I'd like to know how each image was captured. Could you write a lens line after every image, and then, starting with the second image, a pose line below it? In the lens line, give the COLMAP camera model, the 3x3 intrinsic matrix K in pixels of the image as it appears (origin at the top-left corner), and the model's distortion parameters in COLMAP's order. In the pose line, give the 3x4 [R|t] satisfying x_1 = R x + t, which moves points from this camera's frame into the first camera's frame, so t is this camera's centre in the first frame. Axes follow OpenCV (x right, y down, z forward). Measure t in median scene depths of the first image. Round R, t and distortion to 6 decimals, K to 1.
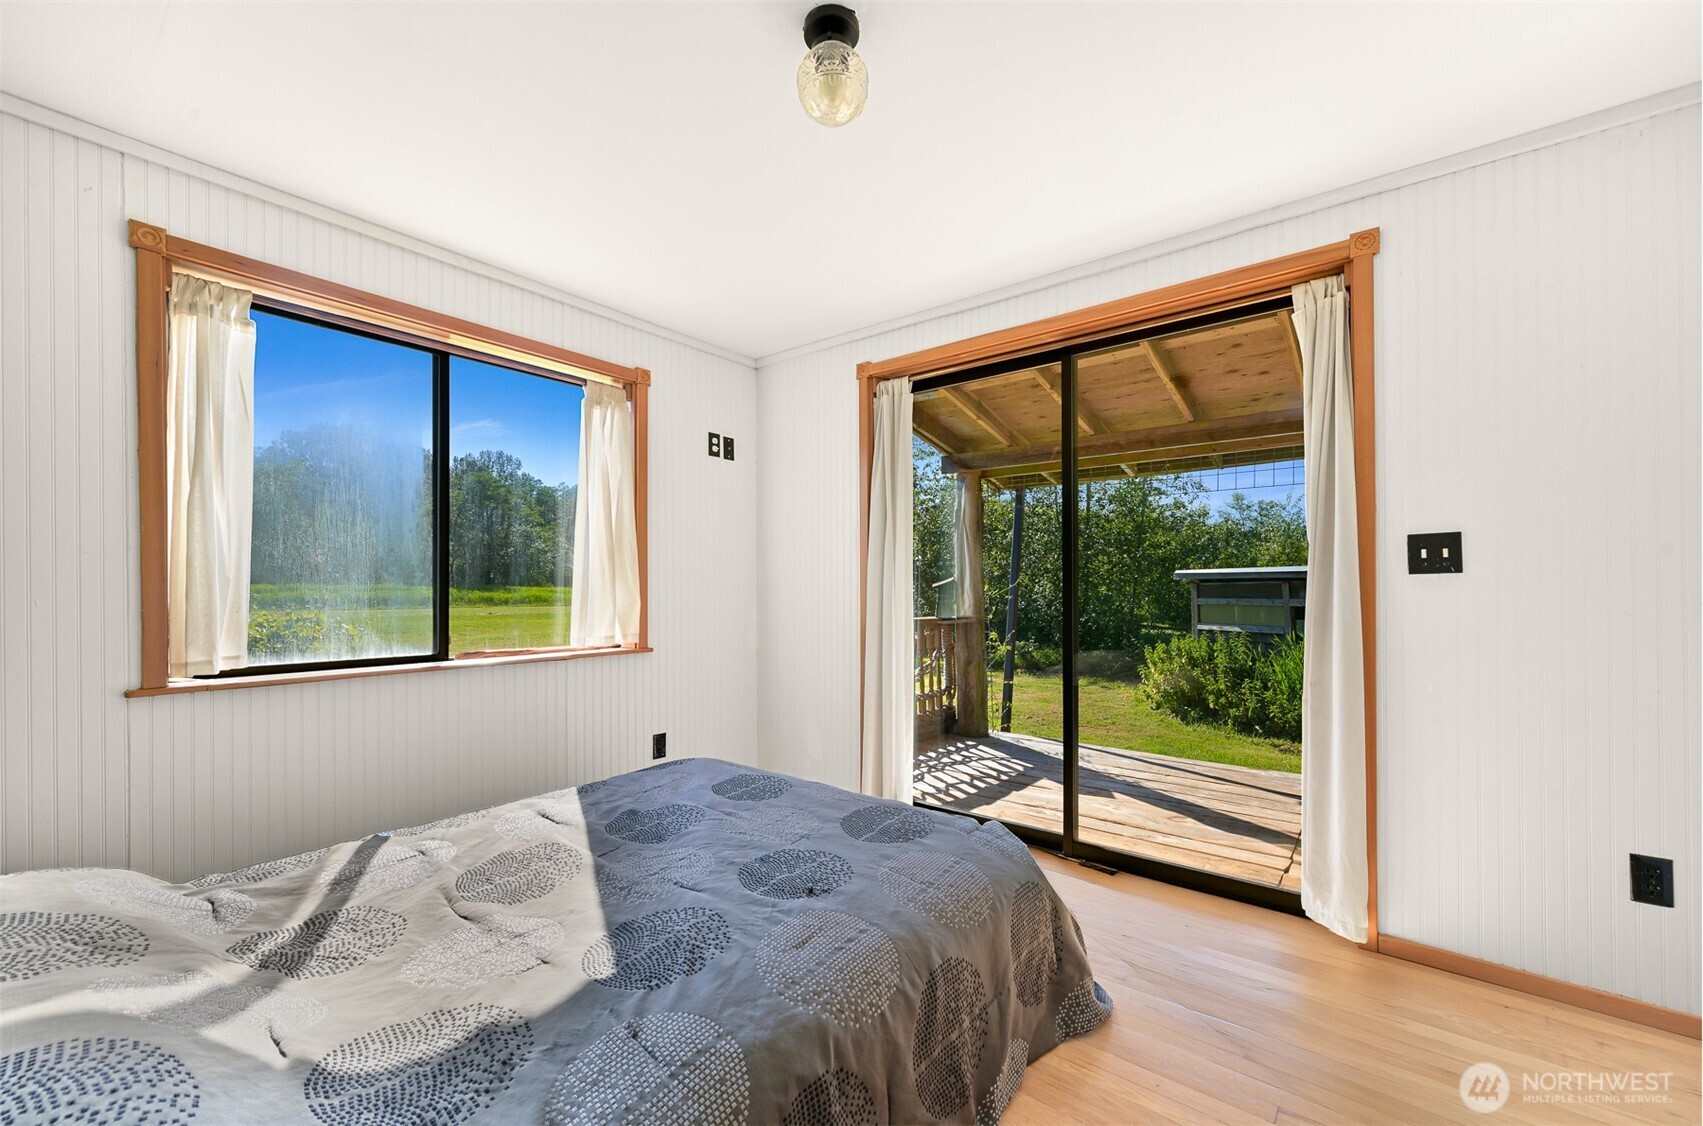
lens RADIAL K [[667.7, 0, 850.4], [0, 667.7, 570.9], [0, 0, 1]] dist [-0.000588, -0.000123]
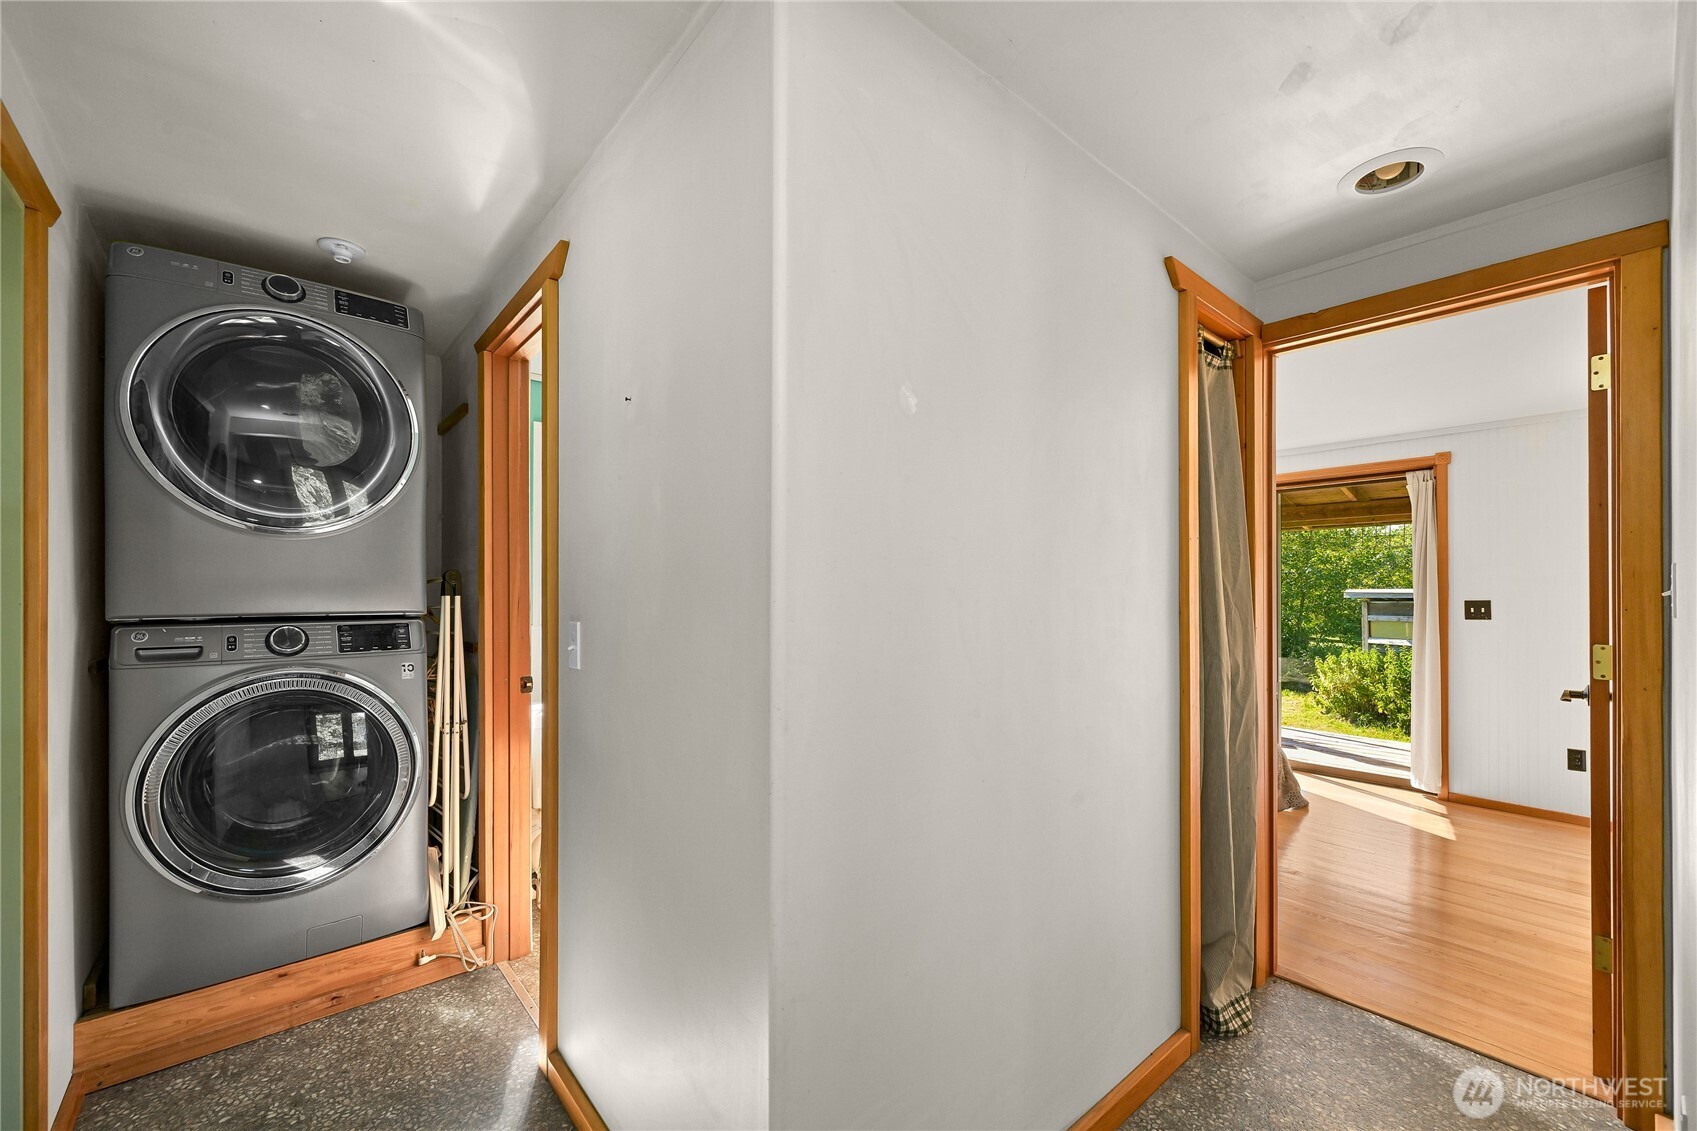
lens RADIAL K [[675.5, 0, 851.2], [0, 675.5, 578.4], [0, 0, 1]] dist [0.003558, 0.000168]
pose [[0.983659, 0.001006, -0.180036, -0.127723], [-0.000367, 0.999994, 0.003586, -0.024926], [0.180039, -0.003461, 0.983653, -0.272938]]
